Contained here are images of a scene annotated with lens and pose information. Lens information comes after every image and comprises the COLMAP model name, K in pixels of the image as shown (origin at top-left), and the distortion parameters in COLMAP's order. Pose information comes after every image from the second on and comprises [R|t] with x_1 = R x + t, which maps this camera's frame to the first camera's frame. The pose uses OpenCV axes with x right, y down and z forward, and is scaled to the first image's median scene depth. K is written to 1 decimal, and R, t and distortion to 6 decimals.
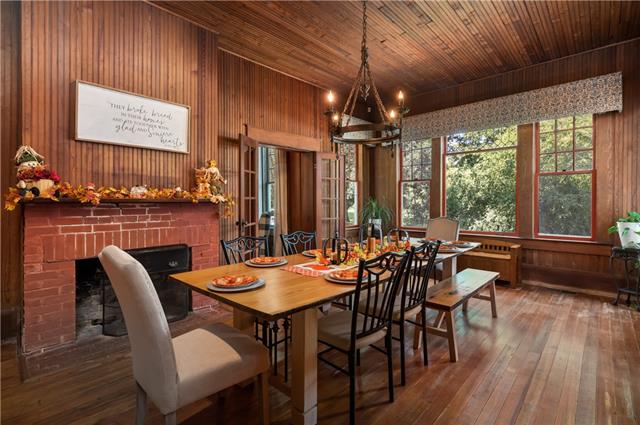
lens RADIAL K [[302.5, 0, 319.6], [0, 302.5, 208.4], [0, 0, 1]] dist [-0.002027, -0.000334]
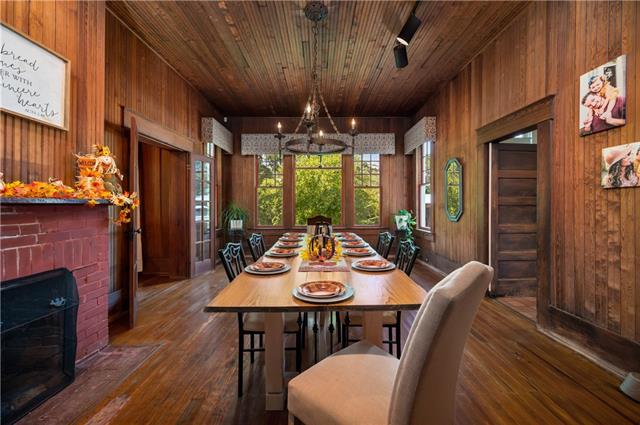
lens RADIAL K [[252.8, 0, 320.0], [0, 252.8, 212.5], [0, 0, 1]] dist [0.000173, 0.000006]
pose [[0.722334, -0.020648, 0.691236, -0.407739], [0.017781, 0.999778, 0.011283, 0.001262], [-0.691316, 0.004141, 0.722541, 0.210742]]
